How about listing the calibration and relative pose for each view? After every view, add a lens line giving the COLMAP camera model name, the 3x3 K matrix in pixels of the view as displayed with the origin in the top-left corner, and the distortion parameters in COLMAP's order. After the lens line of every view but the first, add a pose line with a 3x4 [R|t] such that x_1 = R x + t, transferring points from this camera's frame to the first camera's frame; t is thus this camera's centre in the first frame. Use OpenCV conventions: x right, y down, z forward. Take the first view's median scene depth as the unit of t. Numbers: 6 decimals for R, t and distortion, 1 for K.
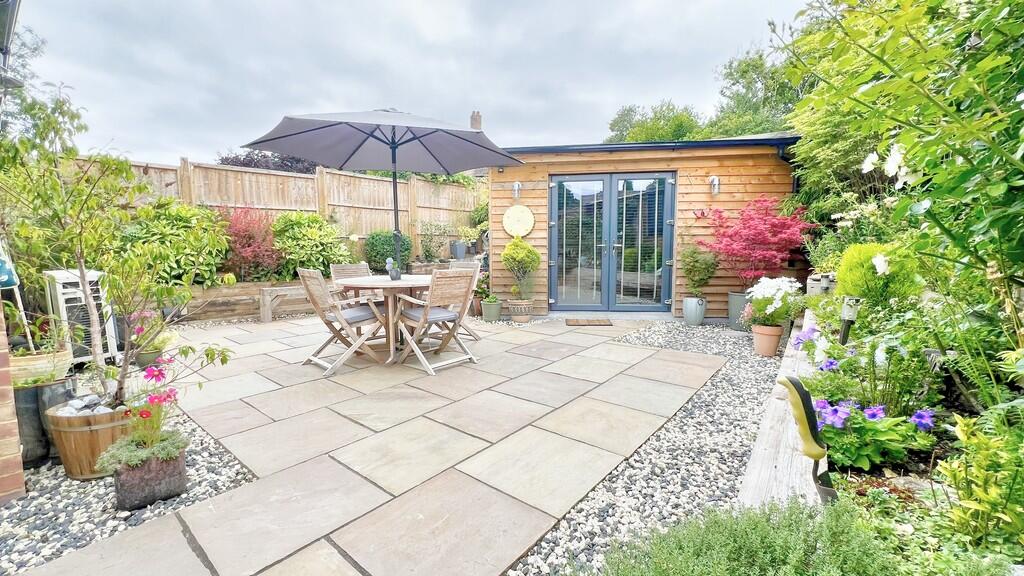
lens RADIAL K [[407.8, 0, 514.9], [0, 407.8, 291.3], [0, 0, 1]] dist [0.001439, 0.000065]
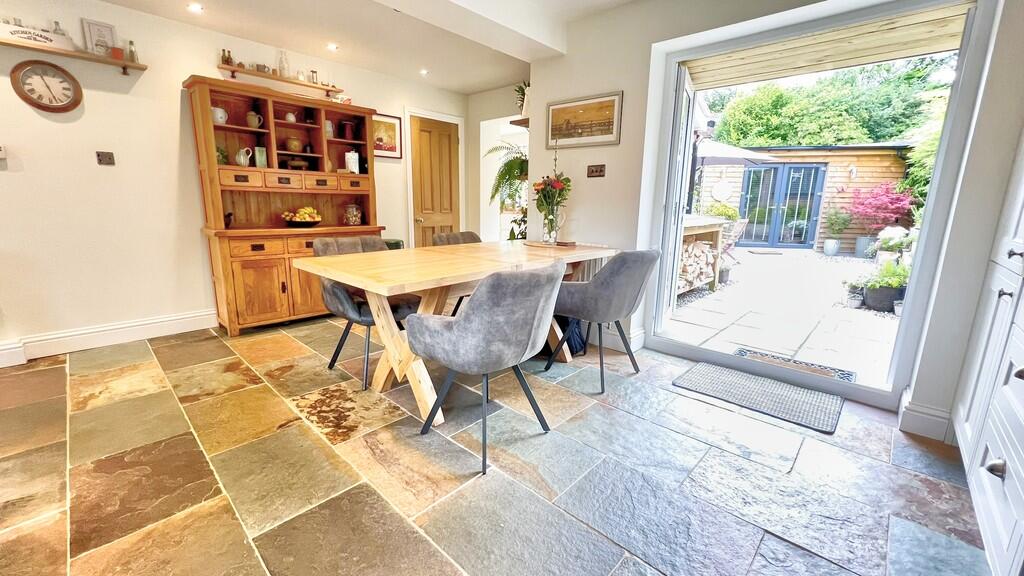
lens RADIAL K [[407.8, 0, 510.1], [0, 407.8, 289.7], [0, 0, 1]] dist [0.001439, 0.000065]
pose [[0.995871, 0.038796, -0.082073, -0.773324], [-0.029629, 0.993478, 0.110108, 0.076397], [0.085809, -0.107222, 0.990525, -0.850827]]
